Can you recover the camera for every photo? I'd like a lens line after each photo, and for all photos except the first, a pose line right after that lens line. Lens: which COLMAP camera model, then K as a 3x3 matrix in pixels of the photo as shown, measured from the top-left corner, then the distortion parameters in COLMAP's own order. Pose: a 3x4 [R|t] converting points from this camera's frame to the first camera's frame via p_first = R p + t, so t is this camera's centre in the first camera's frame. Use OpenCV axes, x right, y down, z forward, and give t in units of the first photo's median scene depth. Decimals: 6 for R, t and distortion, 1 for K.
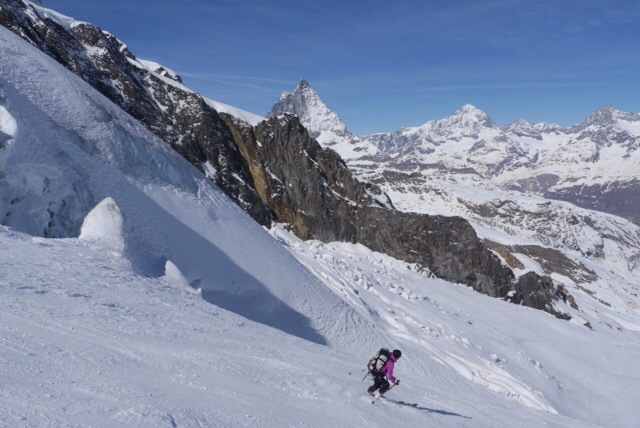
lens RADIAL K [[550.6, 0, 320.0], [0, 550.6, 214.0], [0, 0, 1]] dist [-0.039799, 0.051654]
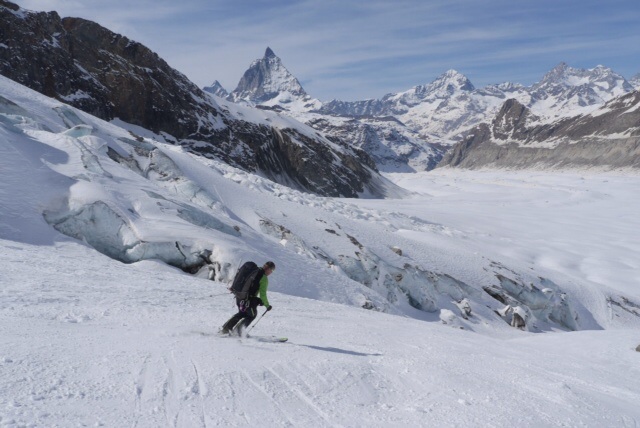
lens RADIAL K [[555.4, 0, 320.0], [0, 555.4, 214.0], [0, 0, 1]] dist [-0.015687, -0.002723]
pose [[0.994849, -0.007175, -0.101118, 0.165235], [0.010415, 0.999448, 0.031542, 0.059610], [0.100836, -0.032433, 0.994374, -0.144180]]
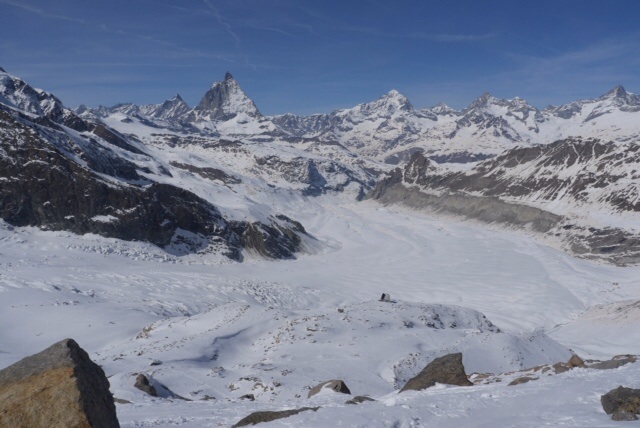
lens RADIAL K [[550.6, 0, 320.0], [0, 550.6, 214.0], [0, 0, 1]] dist [-0.039799, 0.051654]
pose [[0.999850, 0.010901, -0.013443, 0.176541], [-0.010390, 0.999242, 0.037520, 0.032003], [0.013842, -0.037375, 0.999205, -0.257625]]
